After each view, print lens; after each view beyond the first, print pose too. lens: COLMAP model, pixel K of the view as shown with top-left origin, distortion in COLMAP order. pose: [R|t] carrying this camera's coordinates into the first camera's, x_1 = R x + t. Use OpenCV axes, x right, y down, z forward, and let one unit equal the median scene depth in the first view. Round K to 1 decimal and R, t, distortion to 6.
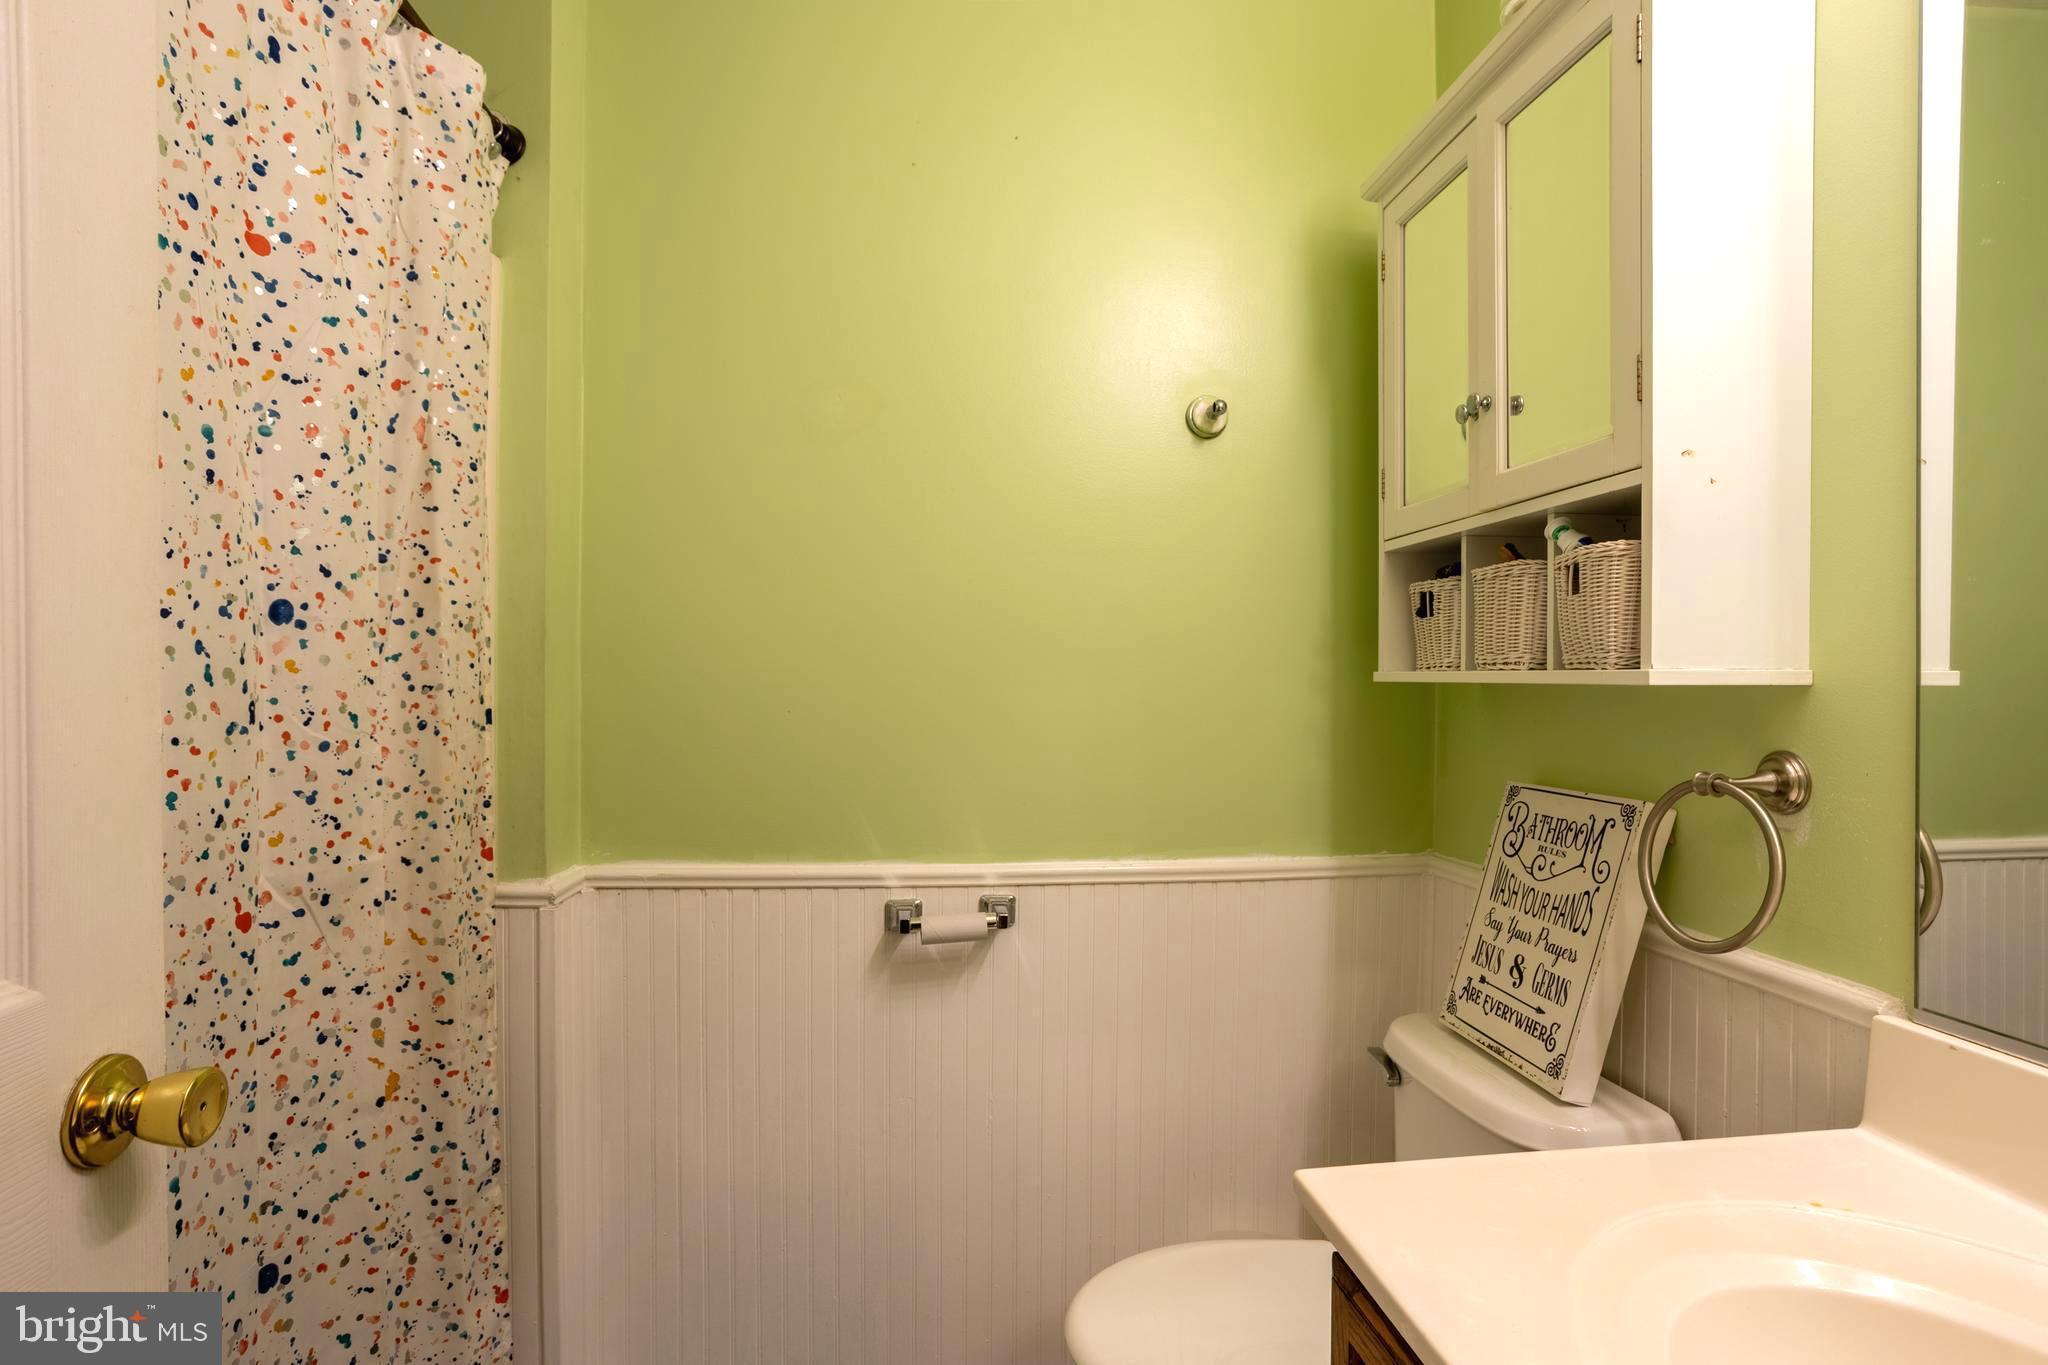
lens RADIAL K [[1016.9, 0, 1020.5], [0, 1016.9, 685.8], [0, 0, 1]] dist [-0.051464, 0.029046]
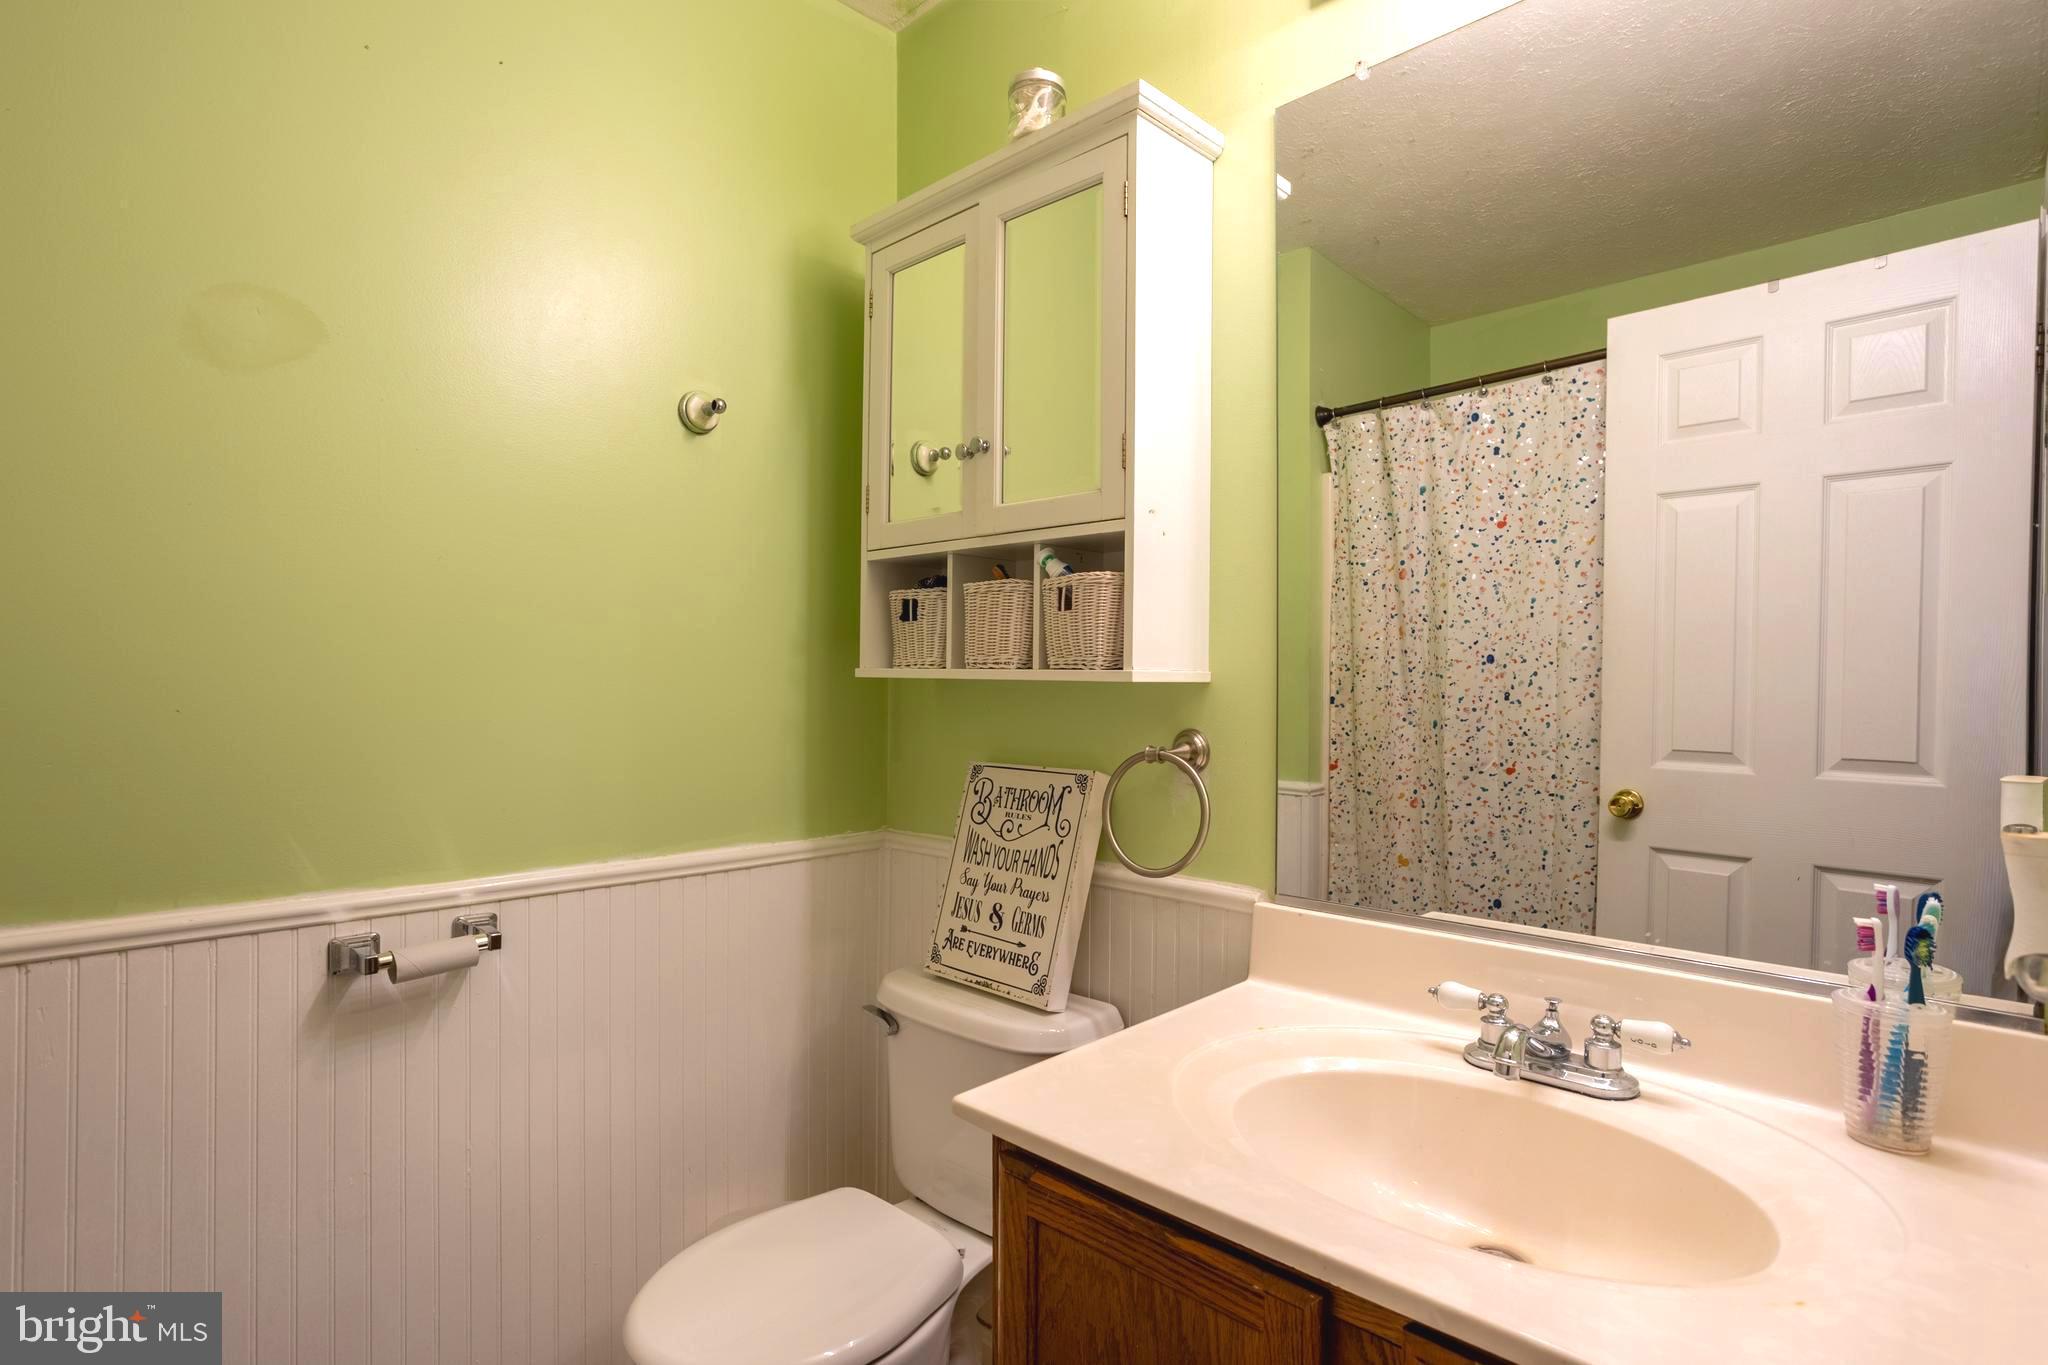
lens RADIAL K [[1016.9, 0, 1027.5], [0, 1016.9, 678.5], [0, 0, 1]] dist [-0.051464, 0.029046]
pose [[0.777752, 0.006715, 0.628535, -0.239752], [-0.005587, 0.999977, -0.003770, 0.000565], [-0.628546, -0.000580, 0.777772, 0.020993]]
